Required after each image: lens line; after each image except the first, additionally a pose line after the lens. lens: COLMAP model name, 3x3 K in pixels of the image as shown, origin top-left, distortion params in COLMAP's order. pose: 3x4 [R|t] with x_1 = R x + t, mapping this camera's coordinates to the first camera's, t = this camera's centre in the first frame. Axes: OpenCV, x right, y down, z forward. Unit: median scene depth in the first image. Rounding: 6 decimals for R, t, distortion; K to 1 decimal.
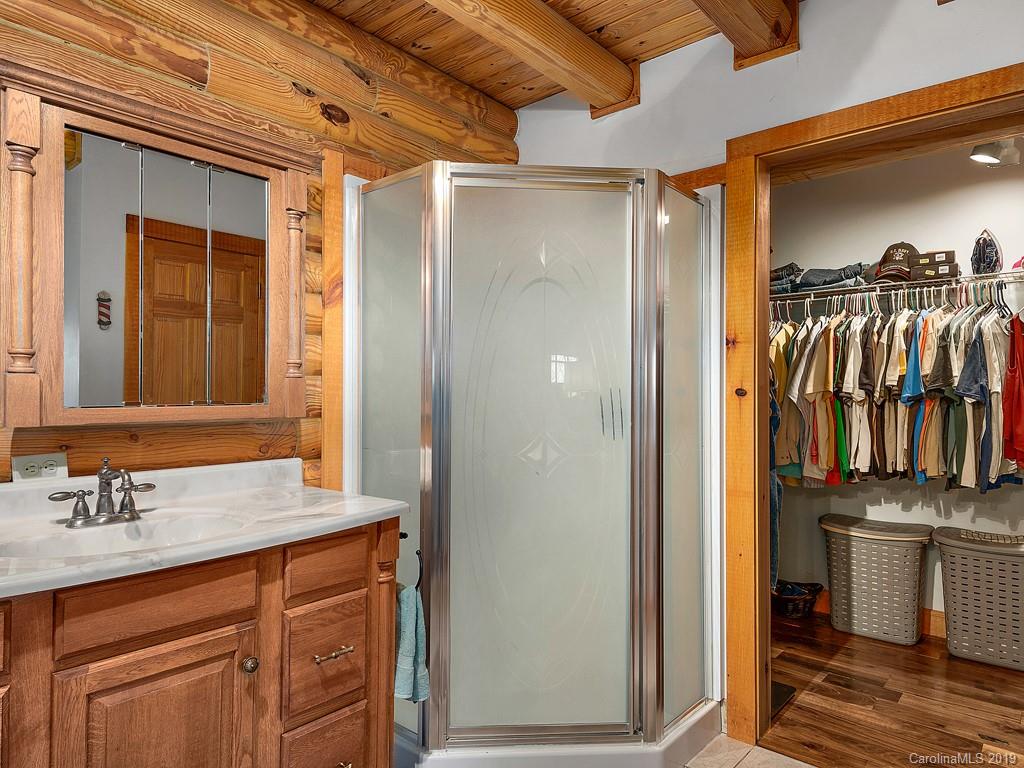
lens RADIAL K [[630.7, 0, 503.7], [0, 630.7, 390.7], [0, 0, 1]] dist [0.029427, -0.006766]
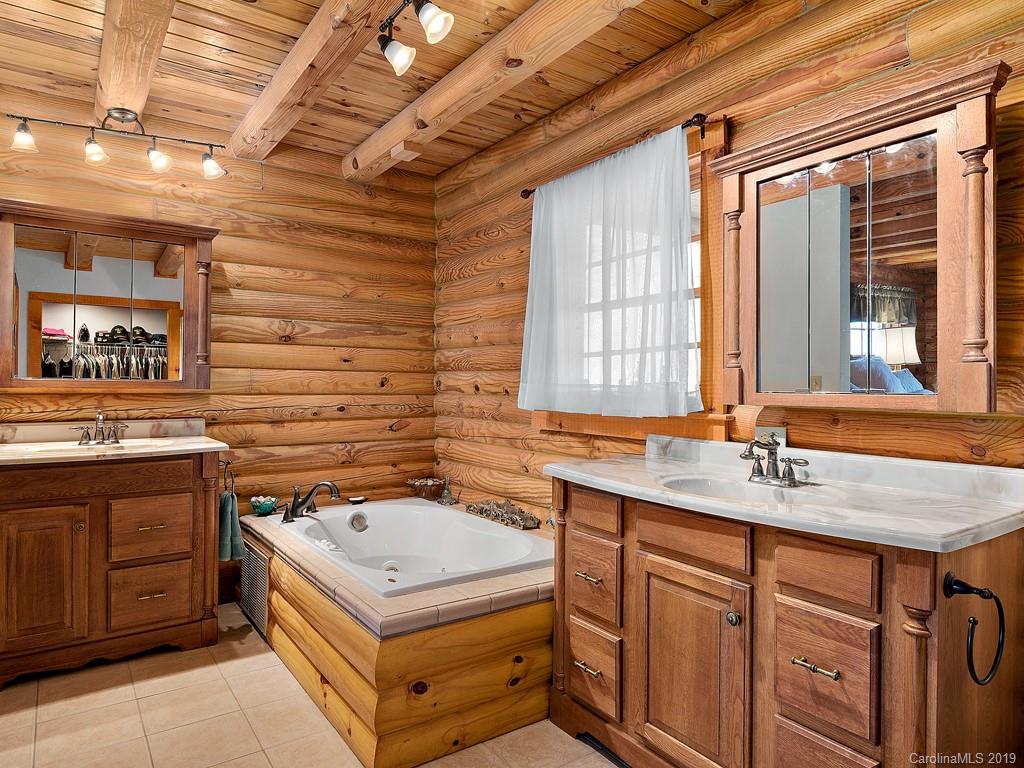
lens RADIAL K [[630.7, 0, 504.8], [0, 630.7, 380.0], [0, 0, 1]] dist [0.029427, -0.006766]
pose [[-0.230105, -0.001872, -0.973164, 0.739554], [0.000341, 0.999998, -0.002004, 0.003445], [0.973166, -0.000793, -0.230103, 0.788131]]
